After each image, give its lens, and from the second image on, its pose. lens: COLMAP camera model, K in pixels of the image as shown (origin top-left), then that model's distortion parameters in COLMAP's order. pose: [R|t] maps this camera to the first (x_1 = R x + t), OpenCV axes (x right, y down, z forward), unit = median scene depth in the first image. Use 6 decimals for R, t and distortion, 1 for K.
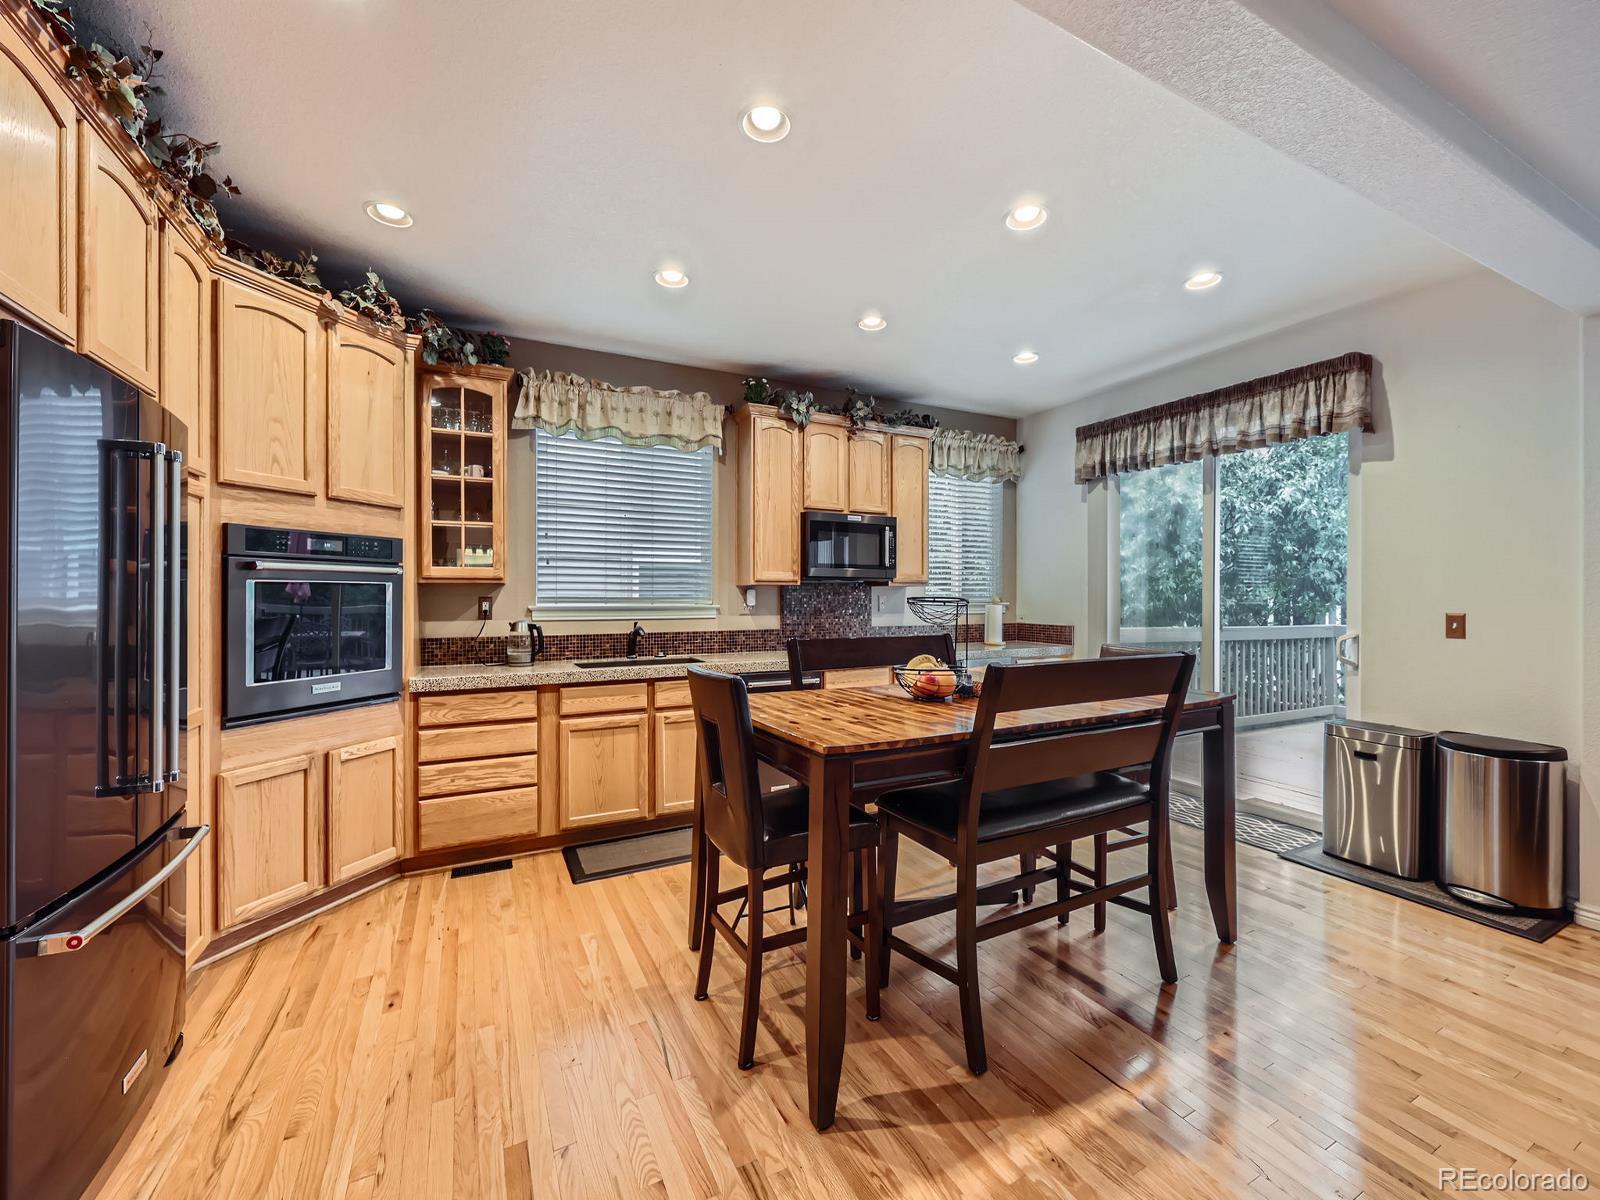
lens RADIAL K [[660.6, 0, 800.0], [0, 660.6, 600.0], [0, 0, 1]] dist [0.001270, 0.000256]
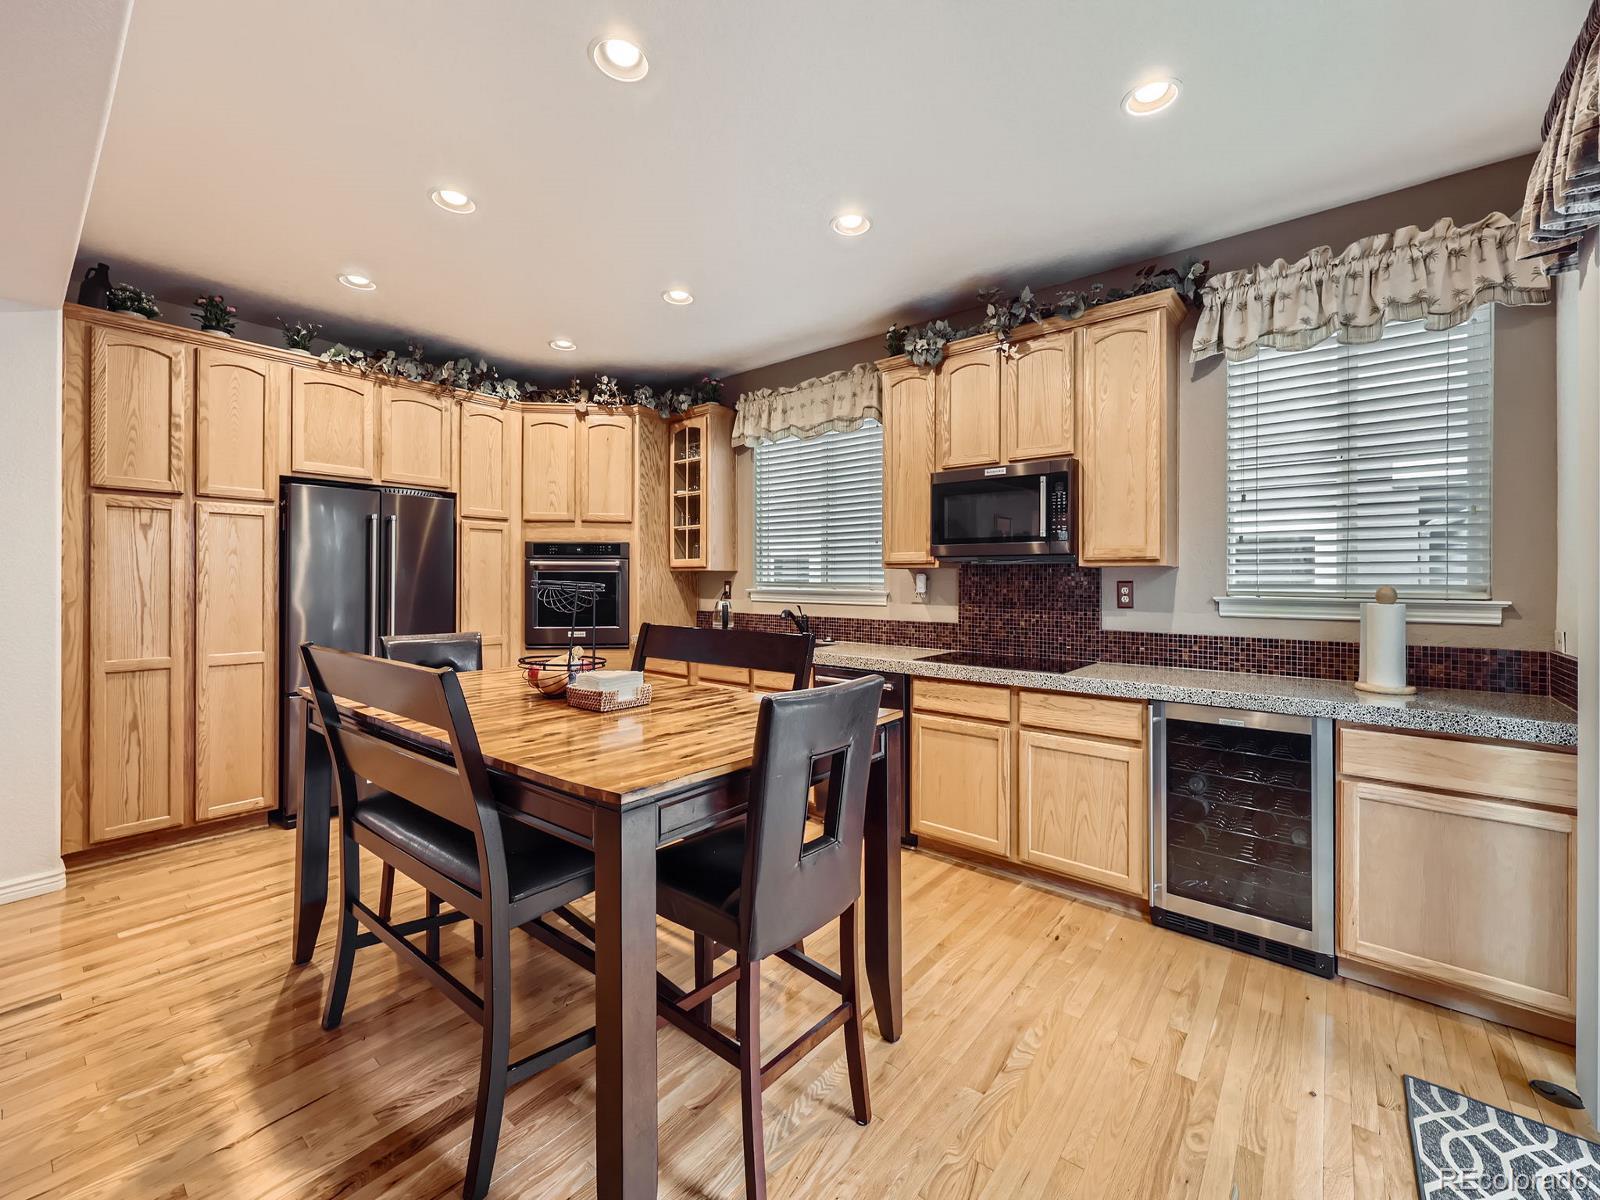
lens RADIAL K [[653.5, 0, 798.2], [0, 653.5, 579.6], [0, 0, 1]] dist [-0.000879, 0.000018]
pose [[0.396549, 0.001169, -0.918013, 0.821281], [-0.009673, 0.999949, -0.002904, -0.005807], [0.917963, 0.010031, 0.396540, 0.679860]]
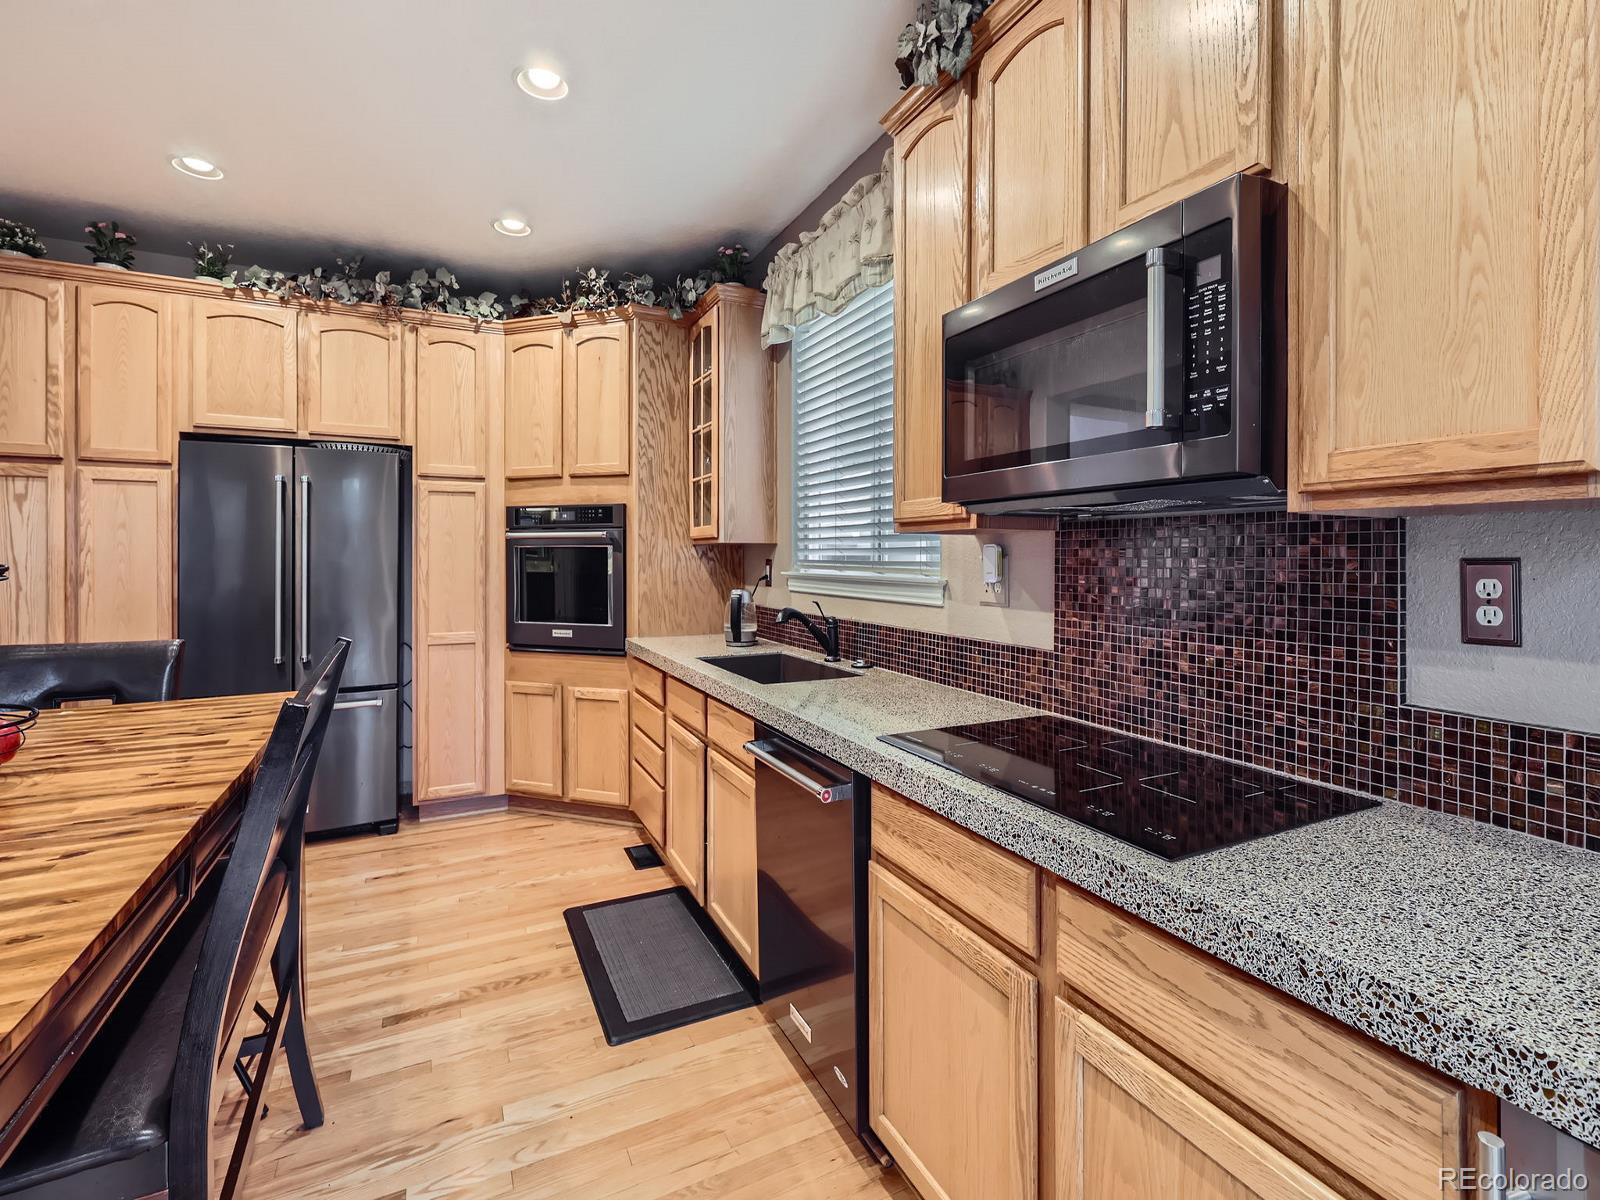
lens RADIAL K [[730.0, 0, 803.8], [0, 730.0, 559.7], [0, 0, 1]] dist [0.000079, -0.000415]
pose [[-0.008343, 0.004775, -0.999954, 0.493151], [-0.006628, 0.999966, 0.004831, -0.009560], [0.999943, 0.006668, -0.008311, 1.153111]]
